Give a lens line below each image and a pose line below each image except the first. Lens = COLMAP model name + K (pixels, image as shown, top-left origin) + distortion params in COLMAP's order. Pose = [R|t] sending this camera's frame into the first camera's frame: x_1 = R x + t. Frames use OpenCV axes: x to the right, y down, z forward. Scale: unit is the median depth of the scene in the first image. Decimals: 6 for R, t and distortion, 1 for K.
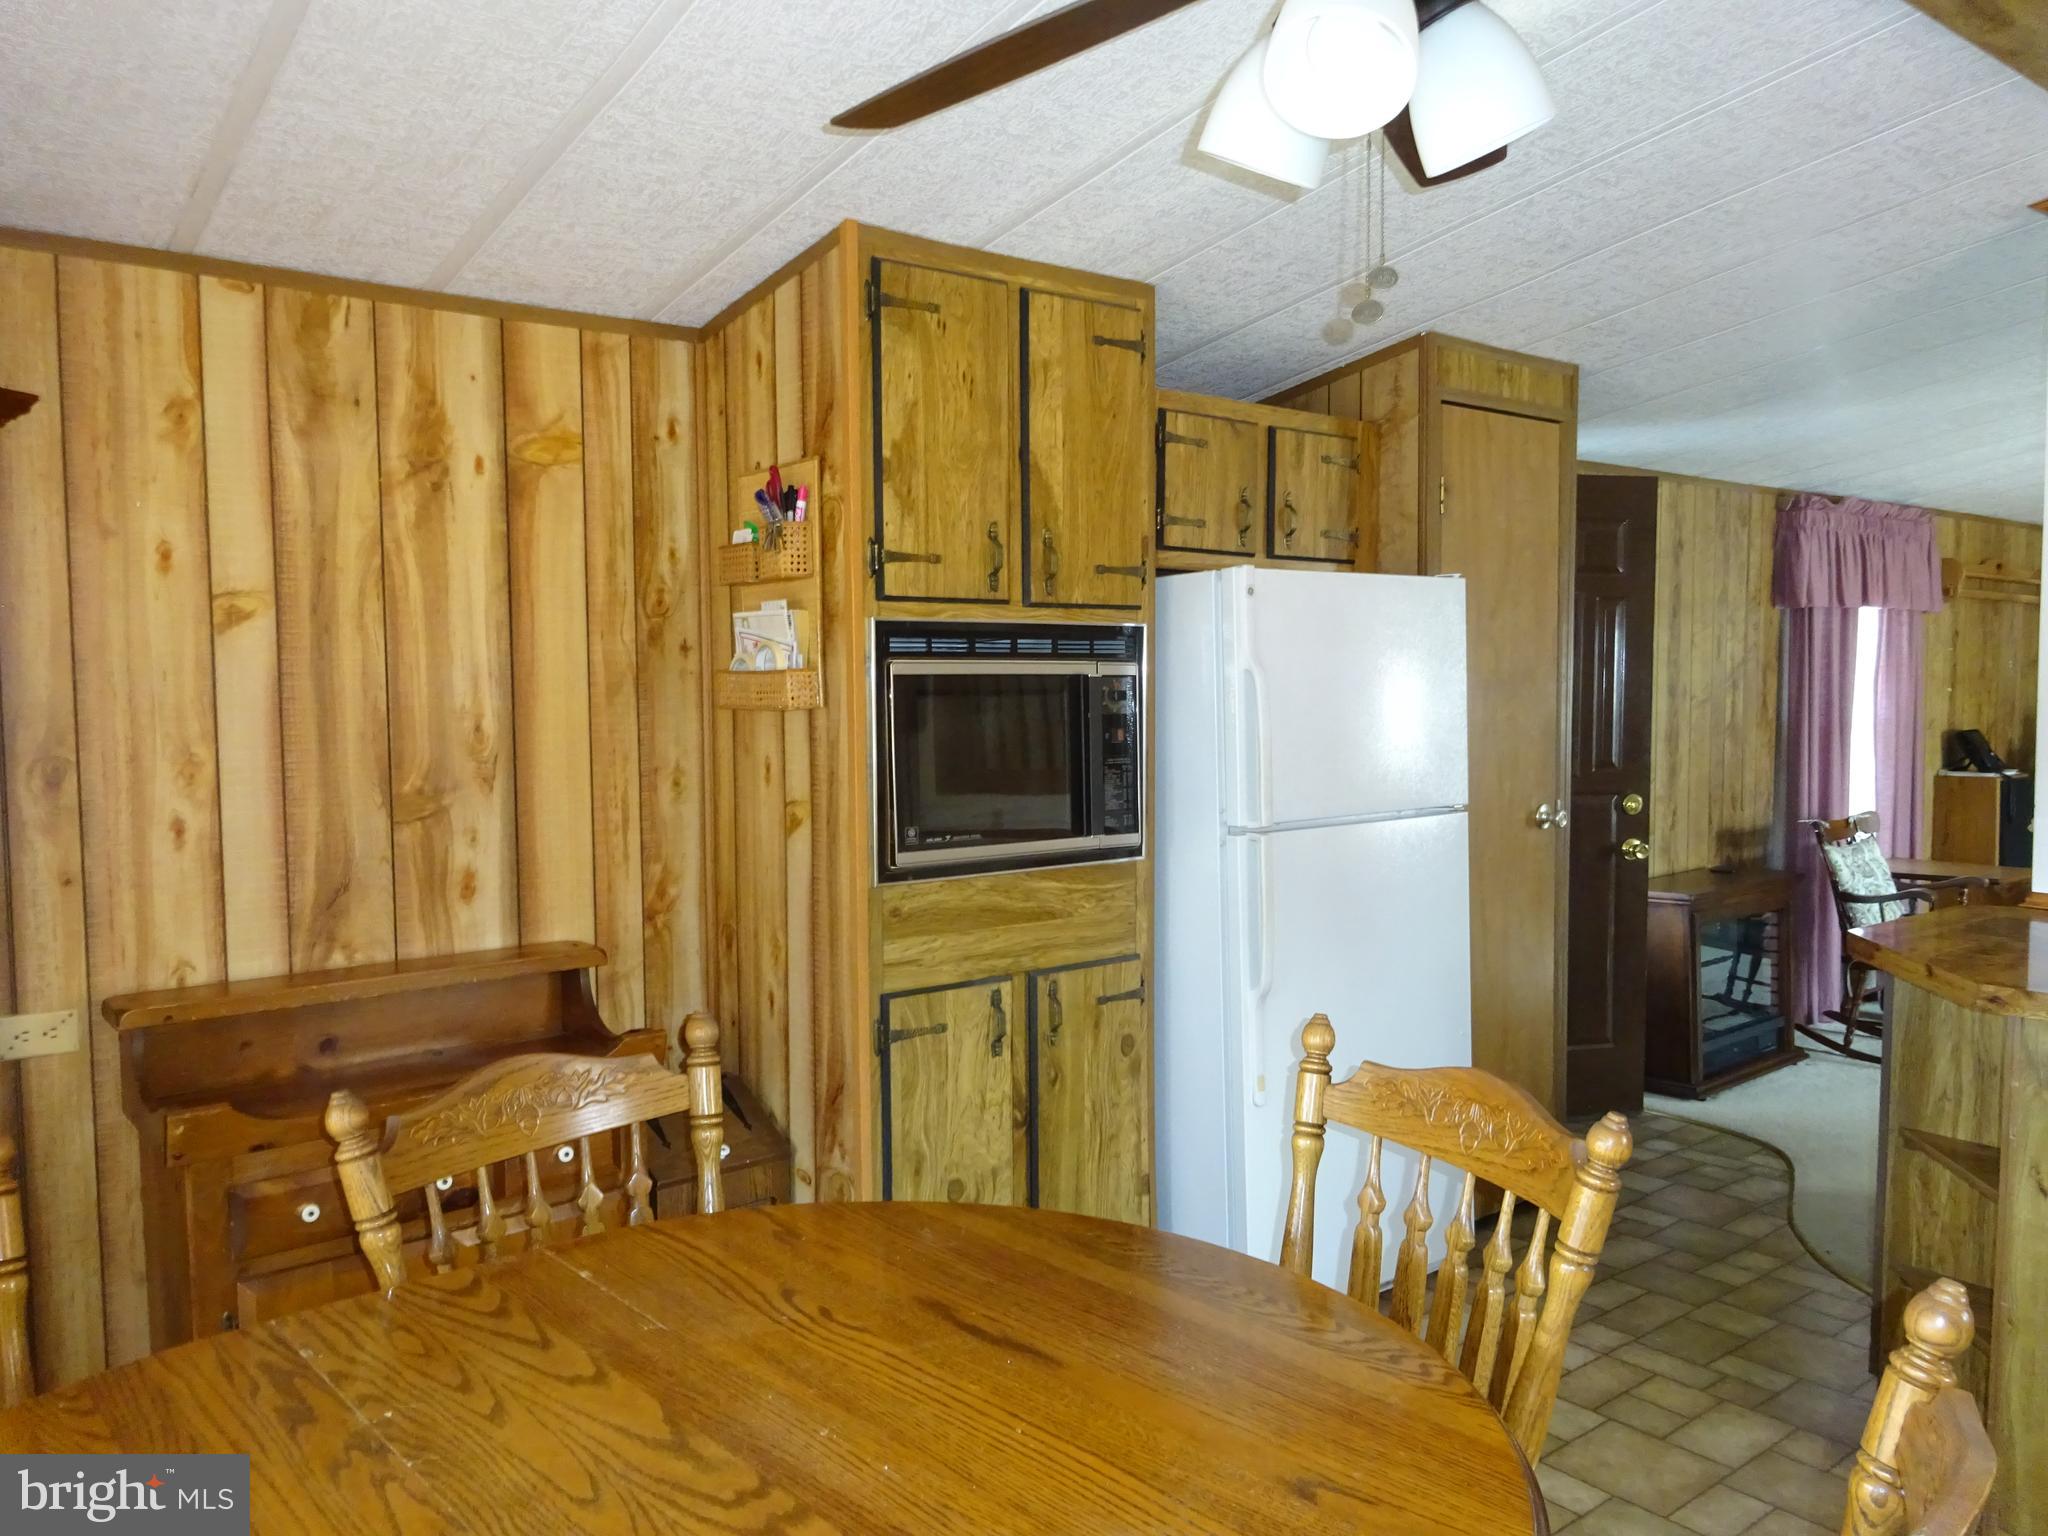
lens RADIAL K [[1502.2, 0, 1024.0], [0, 1502.2, 768.0], [0, 0, 1]] dist [0.001221, -0.002017]
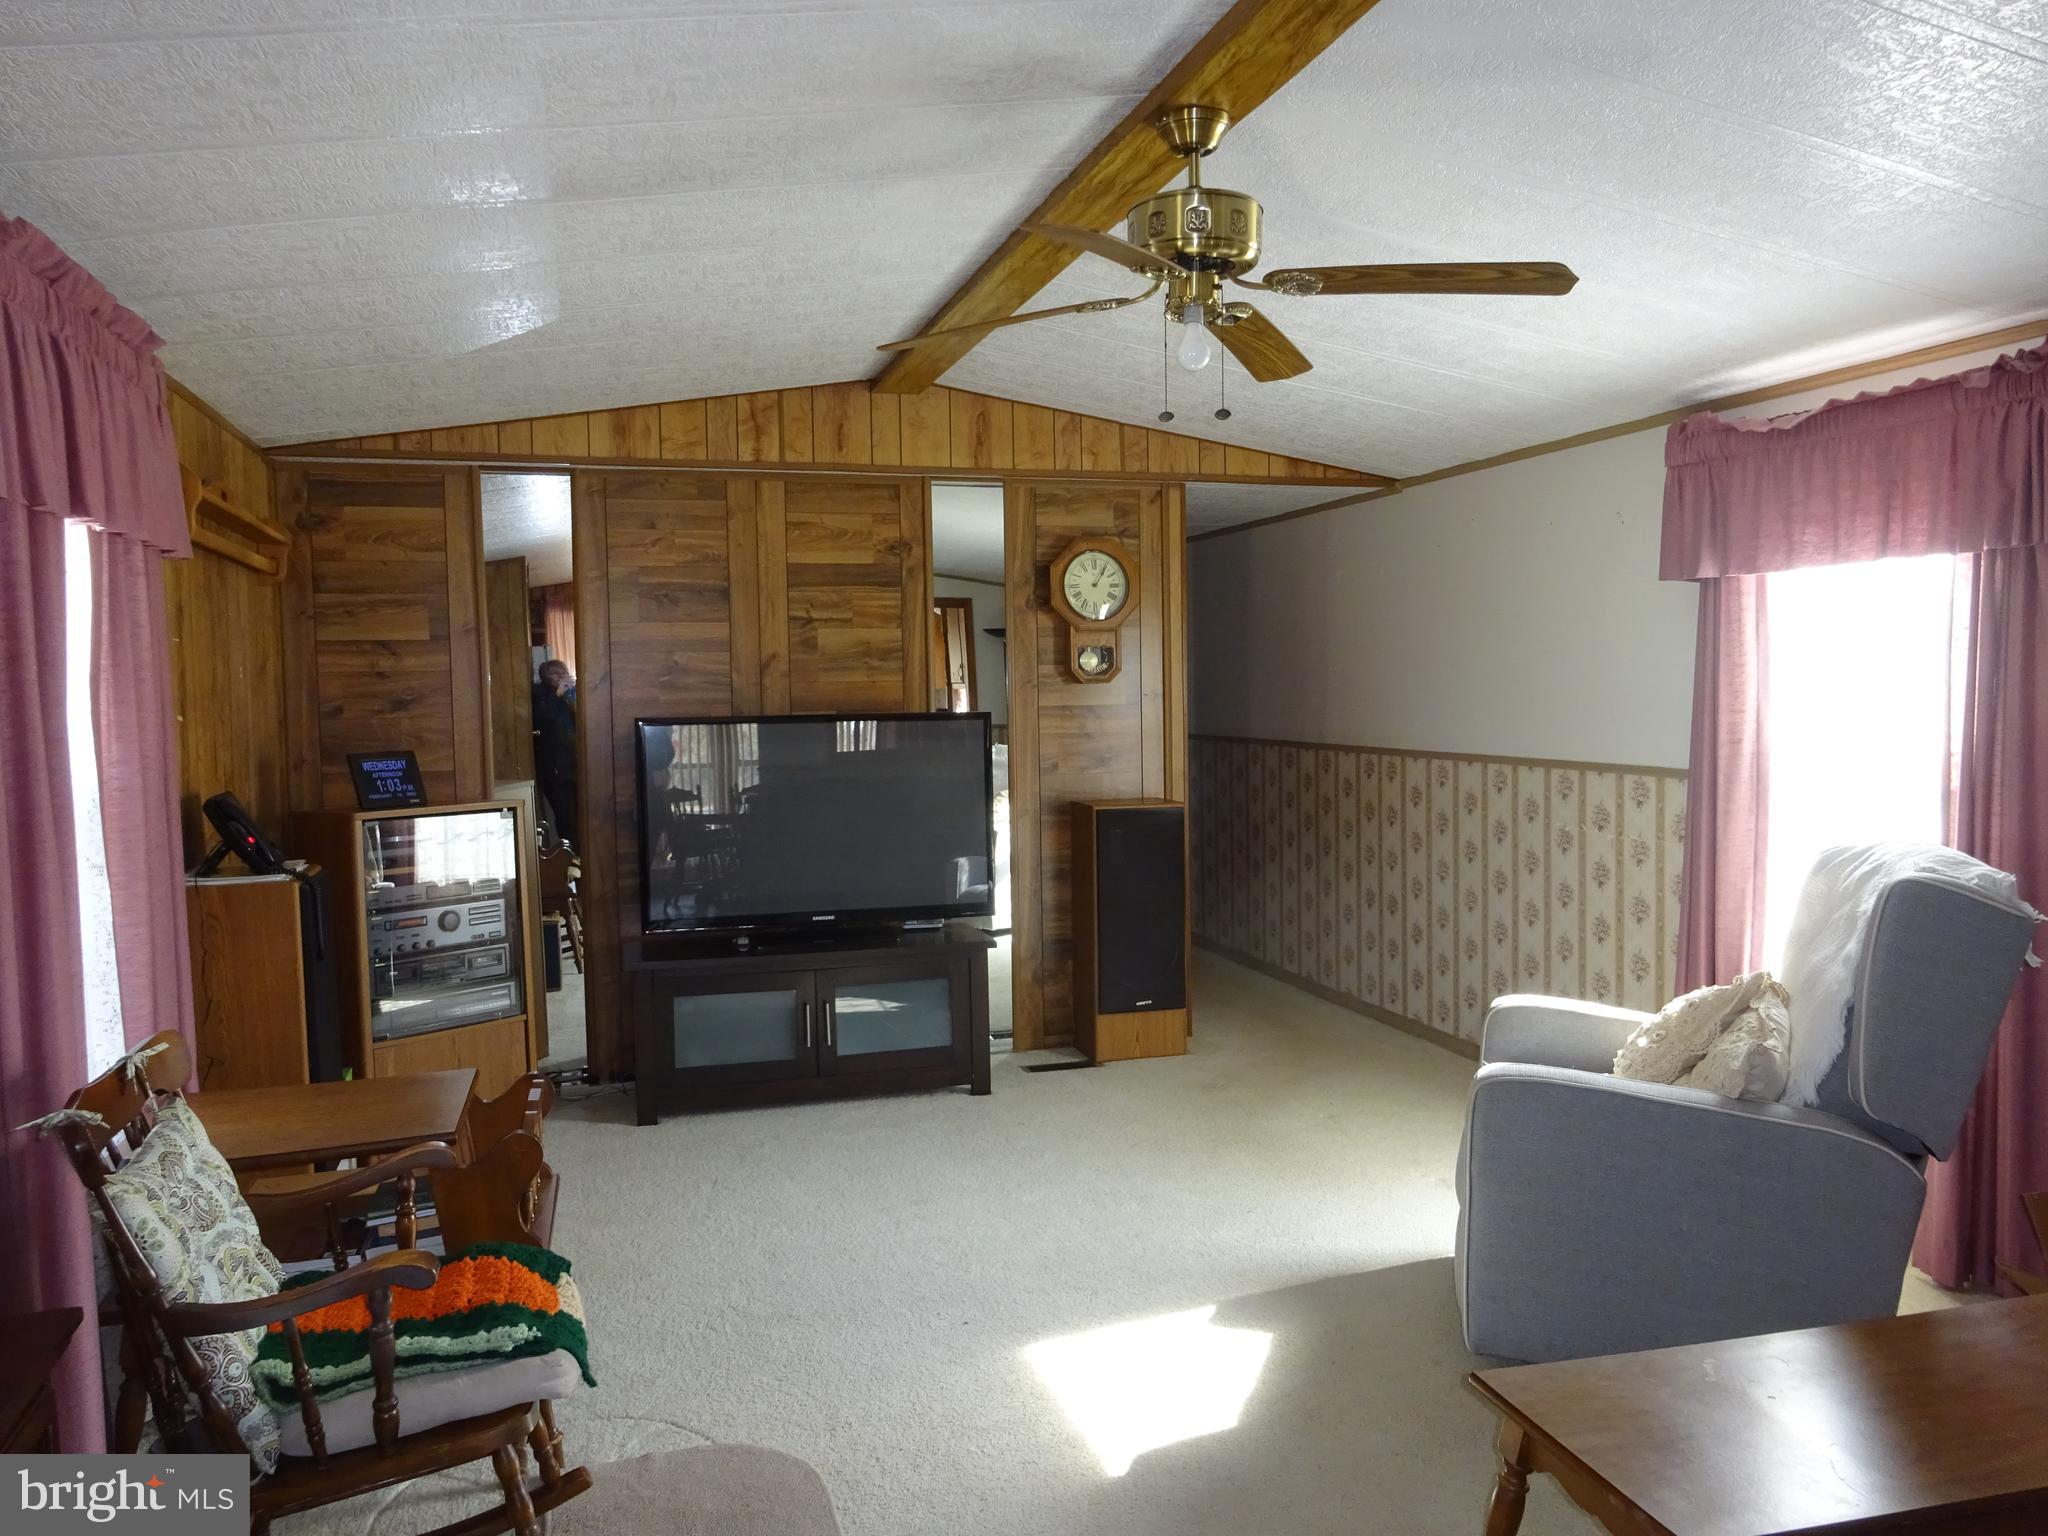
lens RADIAL K [[1508.0, 0, 1024.0], [0, 1508.0, 768.0], [0, 0, 1]] dist [0.014205, -0.011693]
pose [[0.369777, -0.050982, 0.927721, 0.470966], [0.067358, 0.997337, 0.027959, -0.059175], [-0.926676, 0.052151, 0.372227, 1.054052]]
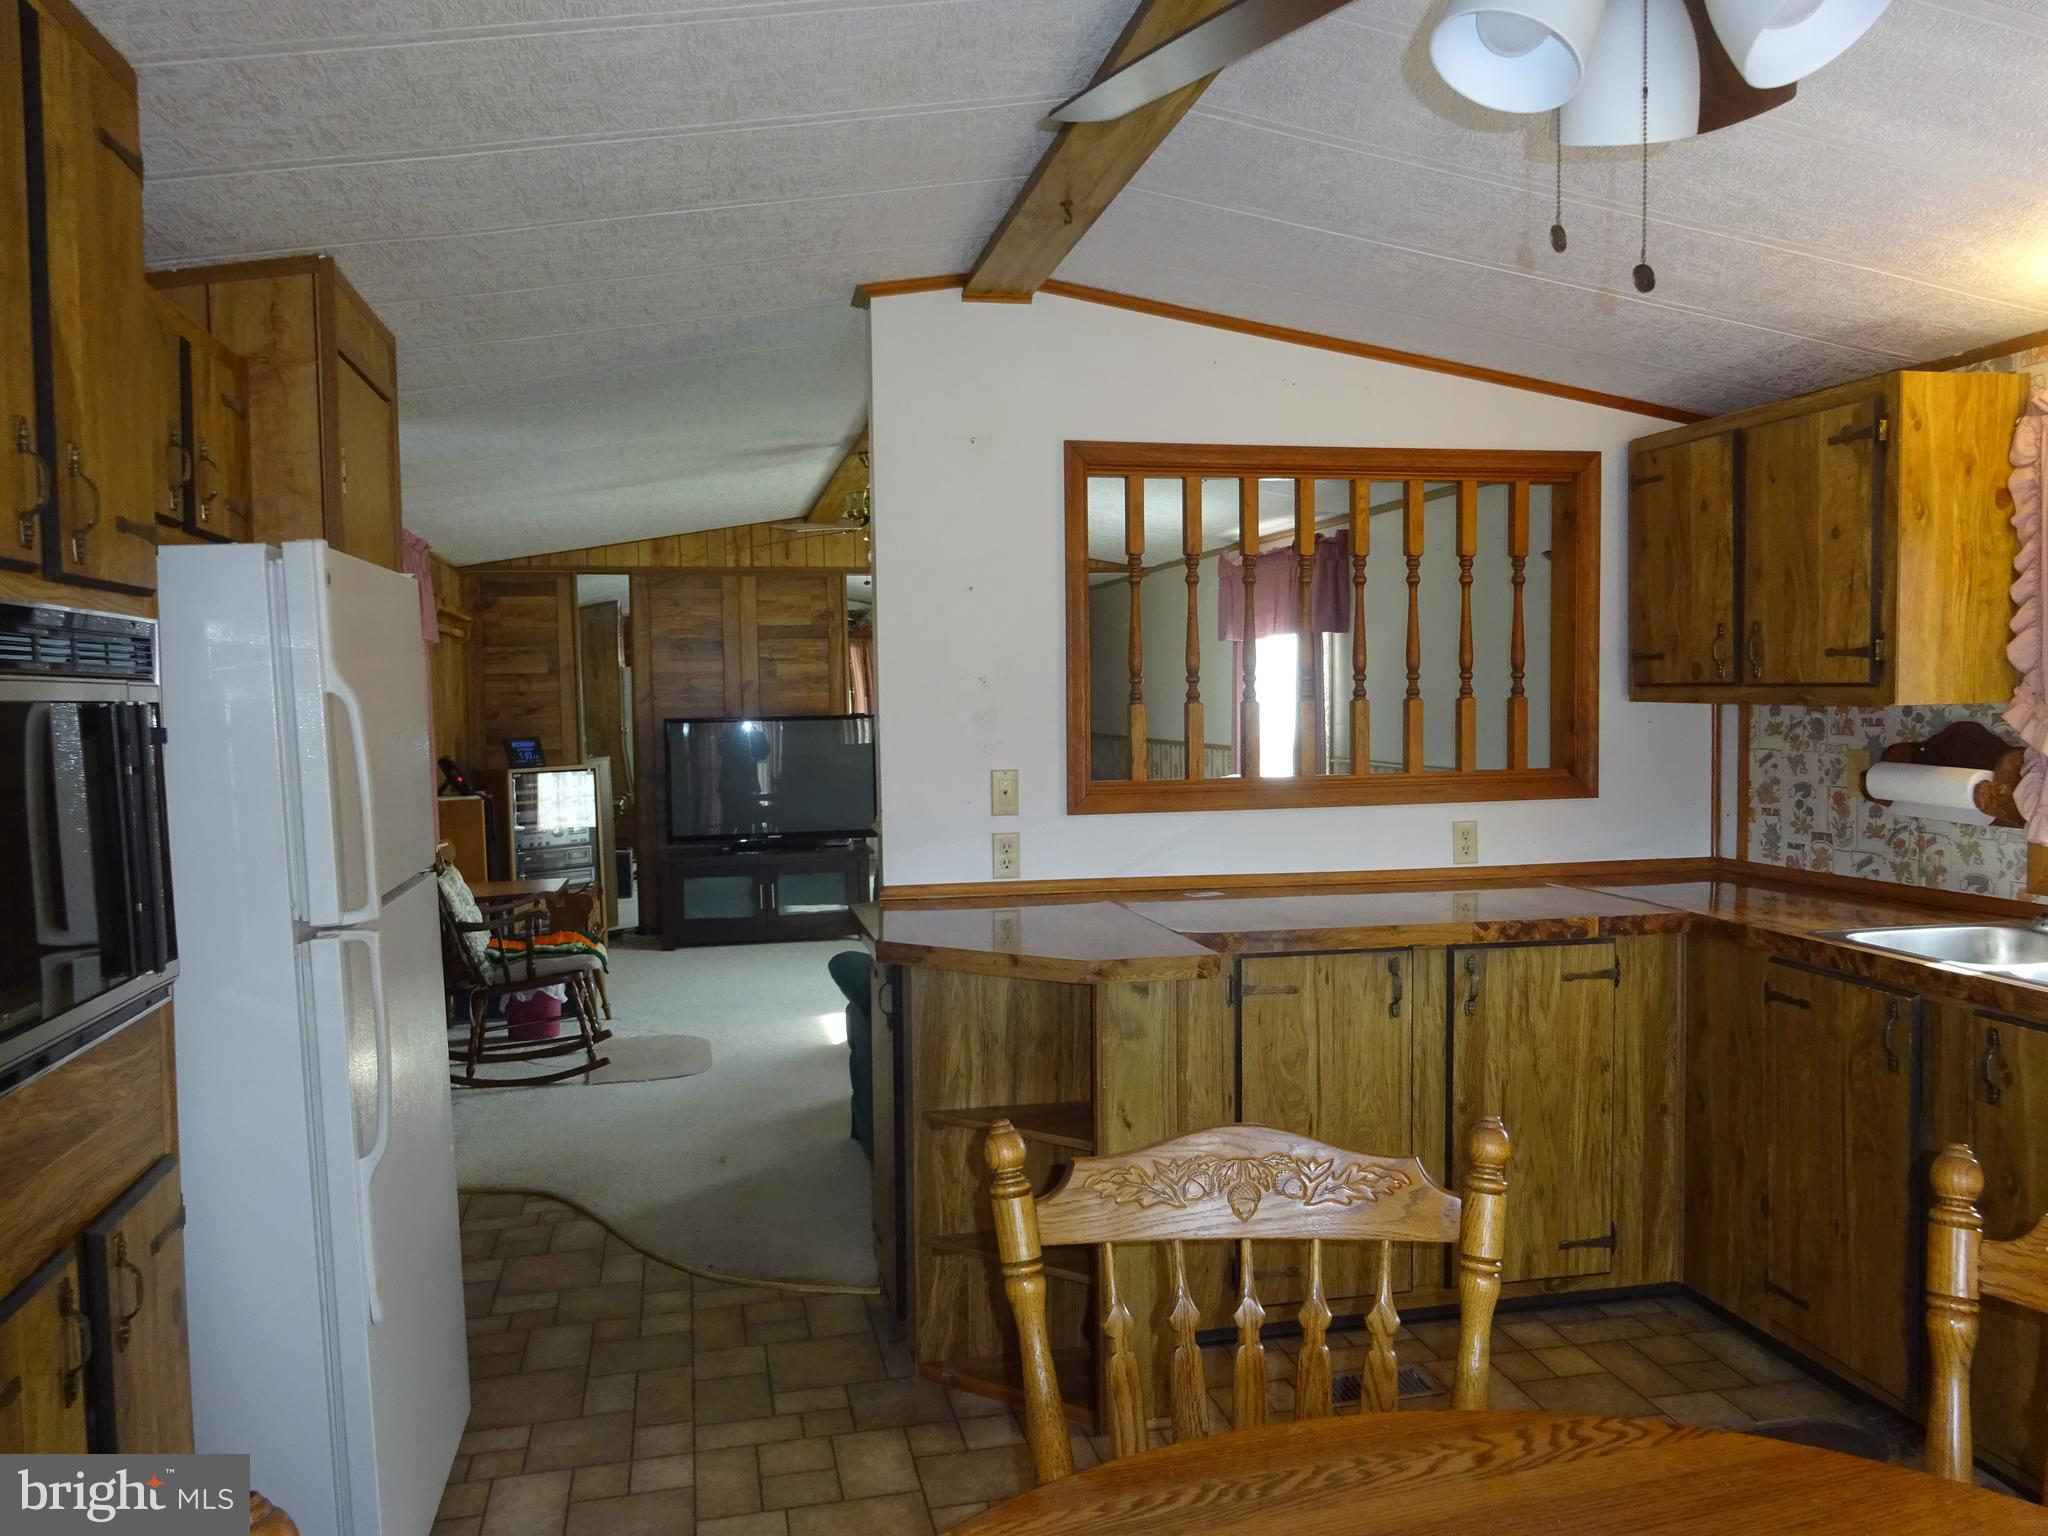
lens RADIAL K [[1508.0, 0, 1024.0], [0, 1508.0, 768.0], [0, 0, 1]] dist [0.014205, -0.011693]
pose [[0.433570, -0.046276, 0.899931, -0.278974], [0.066363, 0.997608, 0.019326, -0.020078], [-0.898673, 0.051342, 0.435604, 0.349957]]
